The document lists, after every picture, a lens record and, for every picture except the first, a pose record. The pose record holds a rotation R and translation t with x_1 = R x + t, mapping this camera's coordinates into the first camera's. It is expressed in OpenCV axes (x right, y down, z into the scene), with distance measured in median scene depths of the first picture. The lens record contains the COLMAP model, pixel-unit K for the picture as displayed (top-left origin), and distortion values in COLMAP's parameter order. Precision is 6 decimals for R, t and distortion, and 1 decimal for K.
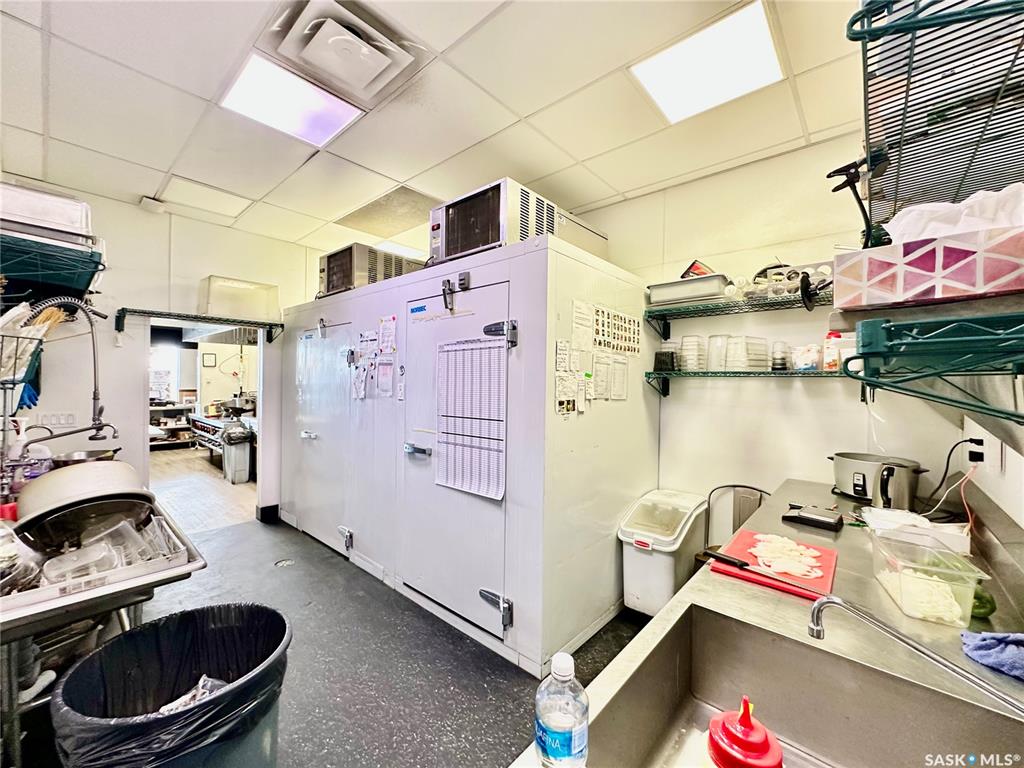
lens RADIAL K [[409.2, 0, 515.6], [0, 409.2, 384.3], [0, 0, 1]] dist [-0.004854, 0.000995]
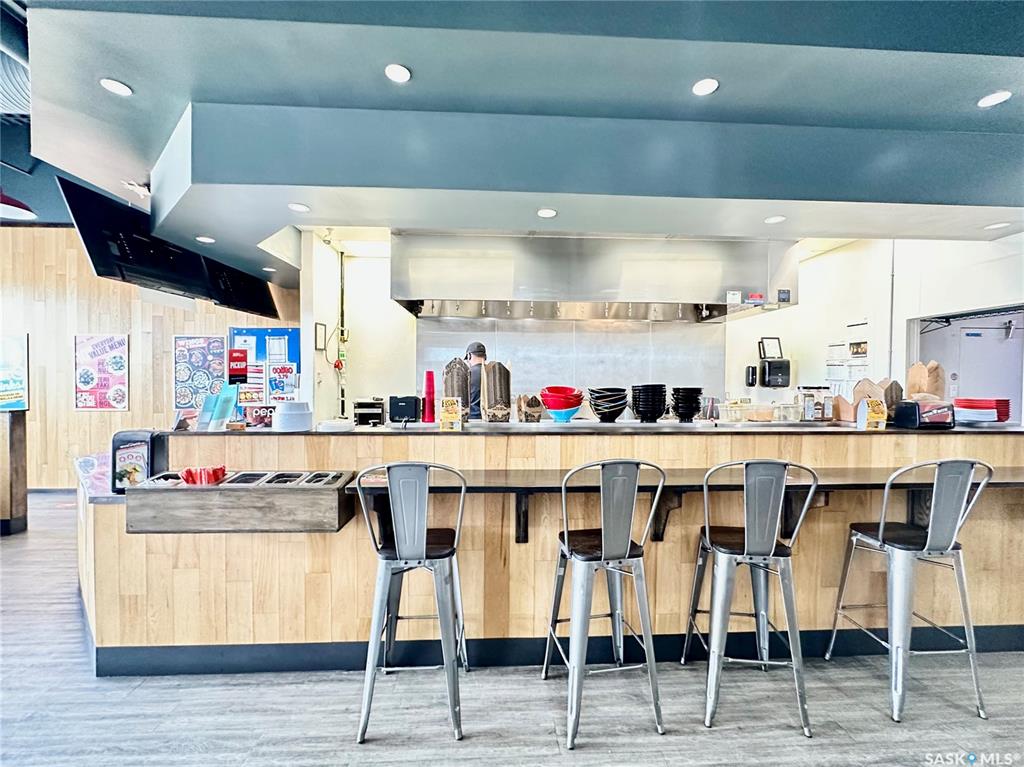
lens RADIAL K [[426.9, 0, 513.7], [0, 426.9, 382.6], [0, 0, 1]] dist [-0.010459, 0.000310]
pose [[0.716067, -0.022810, 0.697659, -1.403108], [0.008633, 0.999679, 0.023823, -0.020312], [-0.697978, -0.011036, 0.716034, 0.702664]]
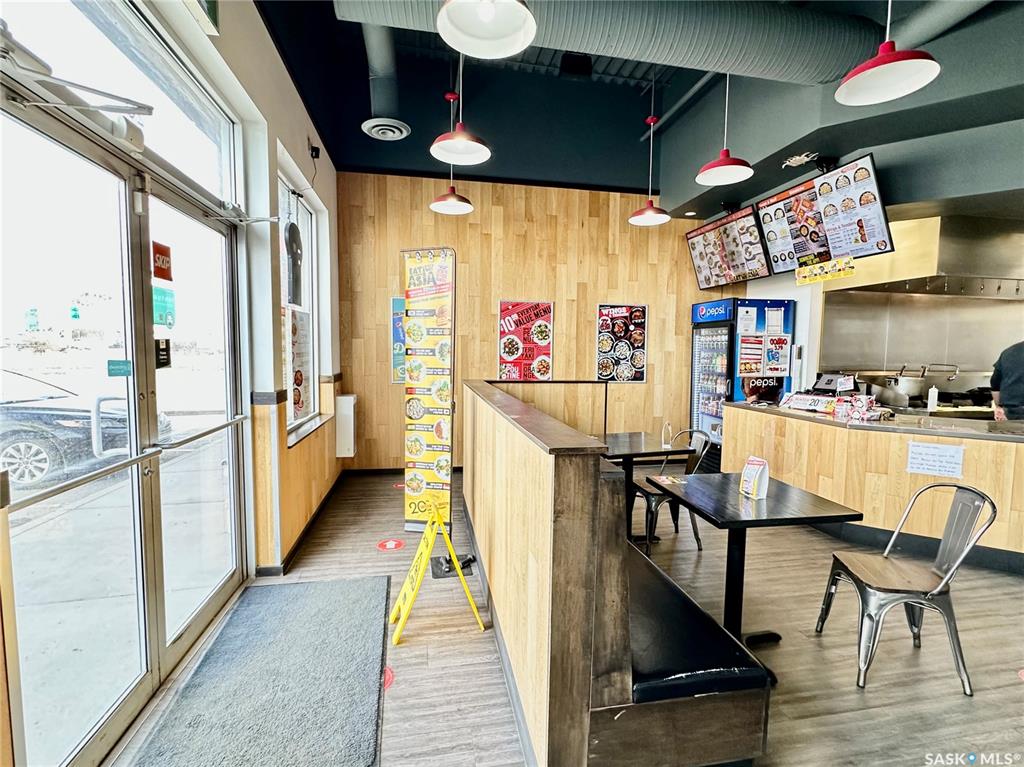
lens RADIAL K [[476.7, 0, 508.4], [0, 476.7, 383.1], [0, 0, 1]] dist [-0.003845, -0.001071]
pose [[0.624346, -0.064121, 0.778512, -2.142158], [0.001981, 0.996752, 0.080507, -0.023052], [-0.781145, -0.048723, 0.622445, 1.367520]]
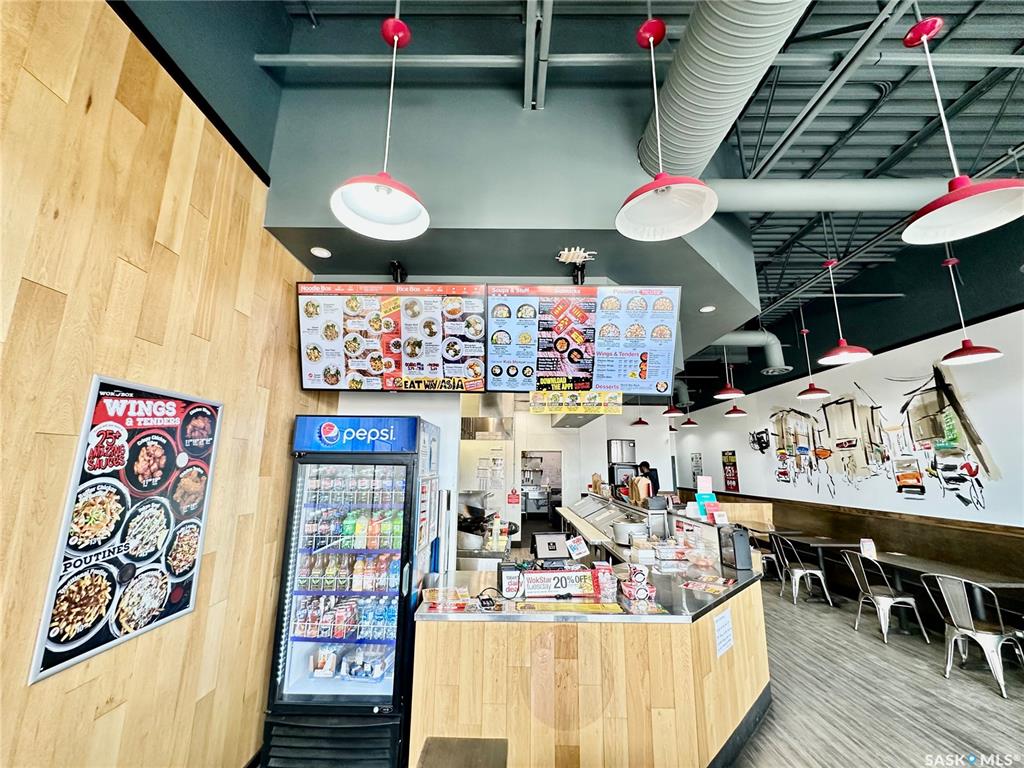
lens RADIAL K [[409.2, 0, 513.0], [0, 409.2, 386.0], [0, 0, 1]] dist [-0.004854, 0.000995]
pose [[-0.657746, 0.124300, 0.742913, -1.620744], [-0.018977, 0.983242, -0.181313, -0.060047], [-0.753001, -0.133356, -0.644364, 1.790530]]
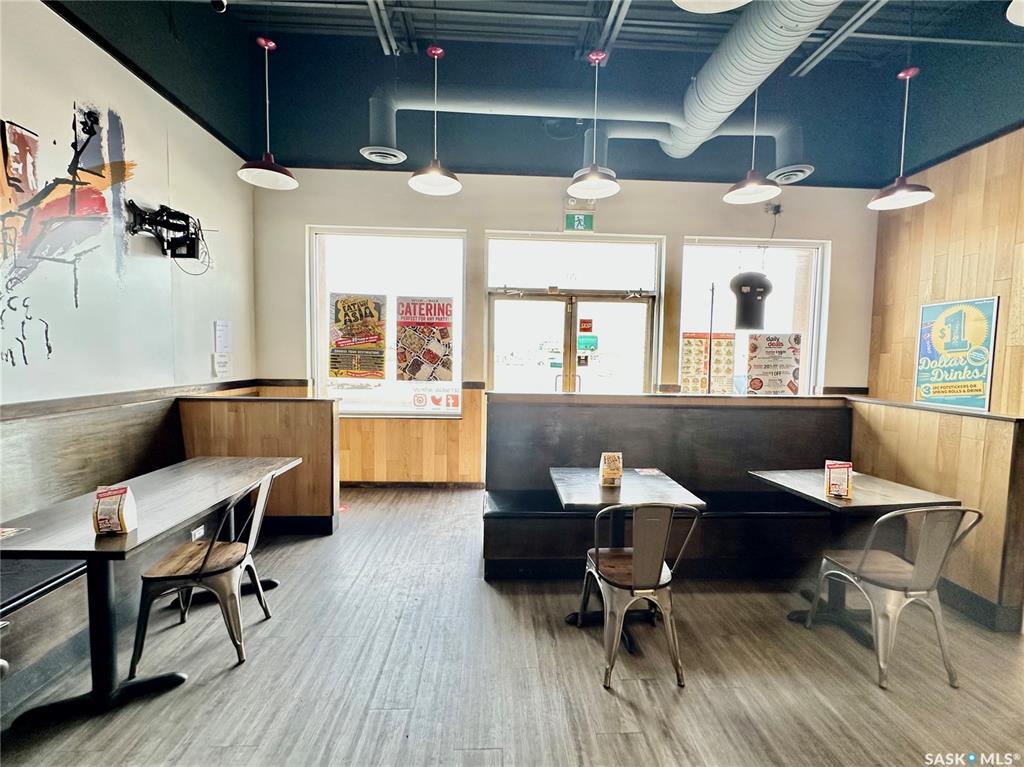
lens RADIAL K [[426.9, 0, 509.5], [0, 426.9, 389.9], [0, 0, 1]] dist [-0.010459, 0.000310]
pose [[0.680615, 0.052377, -0.730767, -1.539740], [-0.007309, 0.997877, 0.064714, -0.013878], [0.732605, -0.038704, 0.679553, 1.130885]]
